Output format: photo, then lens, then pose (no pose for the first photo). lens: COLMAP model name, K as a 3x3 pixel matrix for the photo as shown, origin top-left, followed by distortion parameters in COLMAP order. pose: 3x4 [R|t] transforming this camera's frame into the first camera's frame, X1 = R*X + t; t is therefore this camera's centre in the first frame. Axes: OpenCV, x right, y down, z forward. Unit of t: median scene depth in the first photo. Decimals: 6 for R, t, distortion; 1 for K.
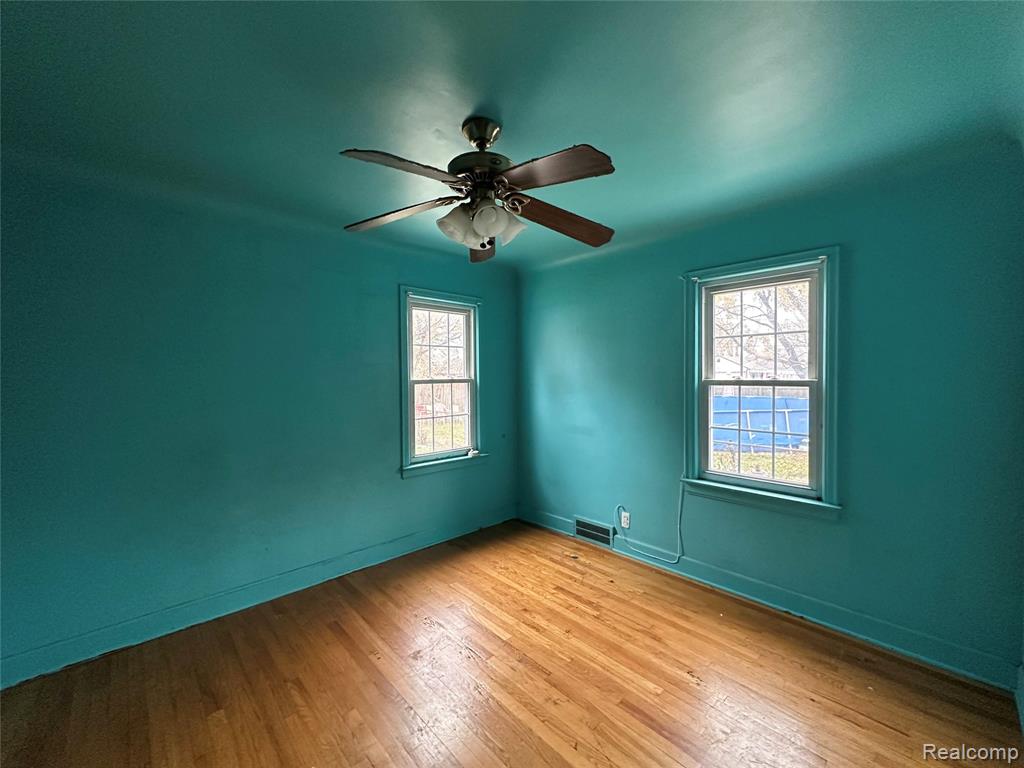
lens RADIAL K [[412.3, 0, 512.0], [0, 412.3, 384.0], [0, 0, 1]] dist [0.000026, 0.000281]
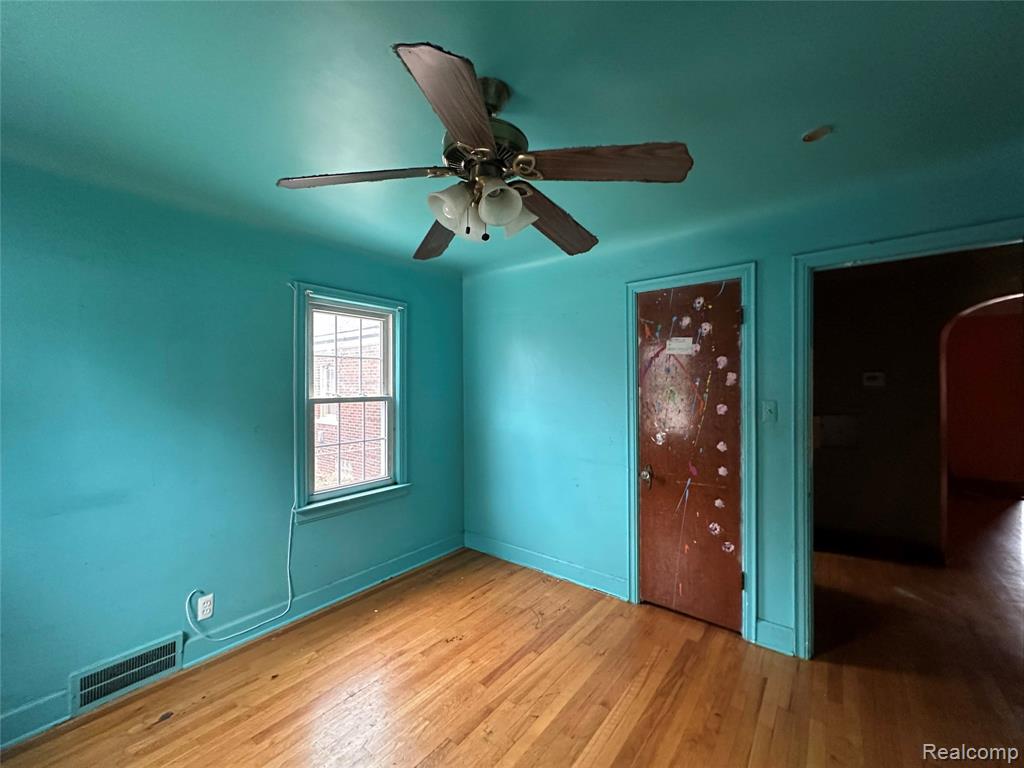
lens RADIAL K [[407.4, 0, 512.0], [0, 407.4, 384.0], [0, 0, 1]] dist [-0.001600, -0.000038]
pose [[-0.151150, 0.022718, 0.988250, -0.607115], [0.035167, 0.999227, -0.017592, -0.010768], [-0.987885, 0.032095, -0.151832, 0.760244]]
